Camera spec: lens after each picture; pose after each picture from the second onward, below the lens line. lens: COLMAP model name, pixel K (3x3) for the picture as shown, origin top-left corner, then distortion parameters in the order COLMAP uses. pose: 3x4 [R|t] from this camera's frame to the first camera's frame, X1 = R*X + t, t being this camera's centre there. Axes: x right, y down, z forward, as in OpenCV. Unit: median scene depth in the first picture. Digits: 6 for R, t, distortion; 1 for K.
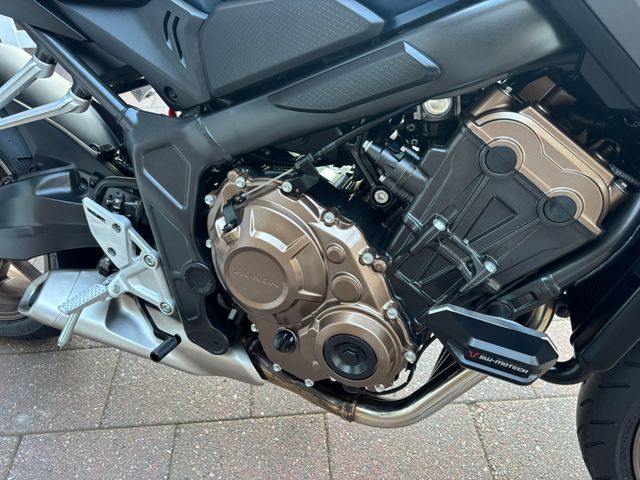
lens RADIAL K [[493.2, 0, 316.7], [0, 493.2, 239.4], [0, 0, 1]] dist [0.023801, -0.044958]
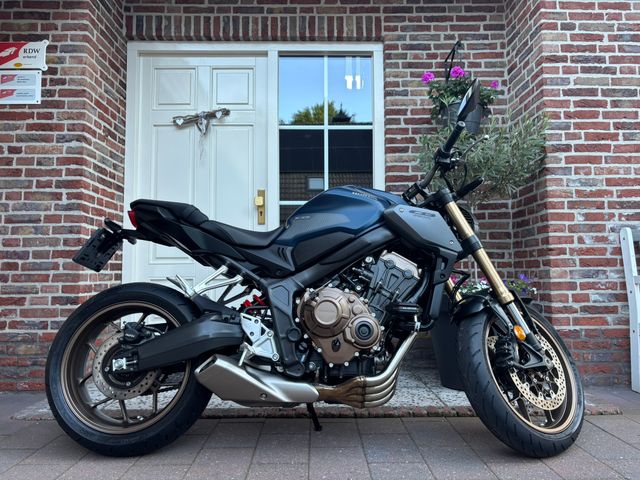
lens RADIAL K [[493.2, 0, 300.5], [0, 493.2, 231.0], [0, 0, 1]] dist [0.023801, -0.044958]
pose [[0.956695, 0.021315, 0.290312, -1.044888], [0.195365, 0.692321, -0.694639, 1.619090], [-0.215795, 0.721274, 0.658176, -1.146785]]
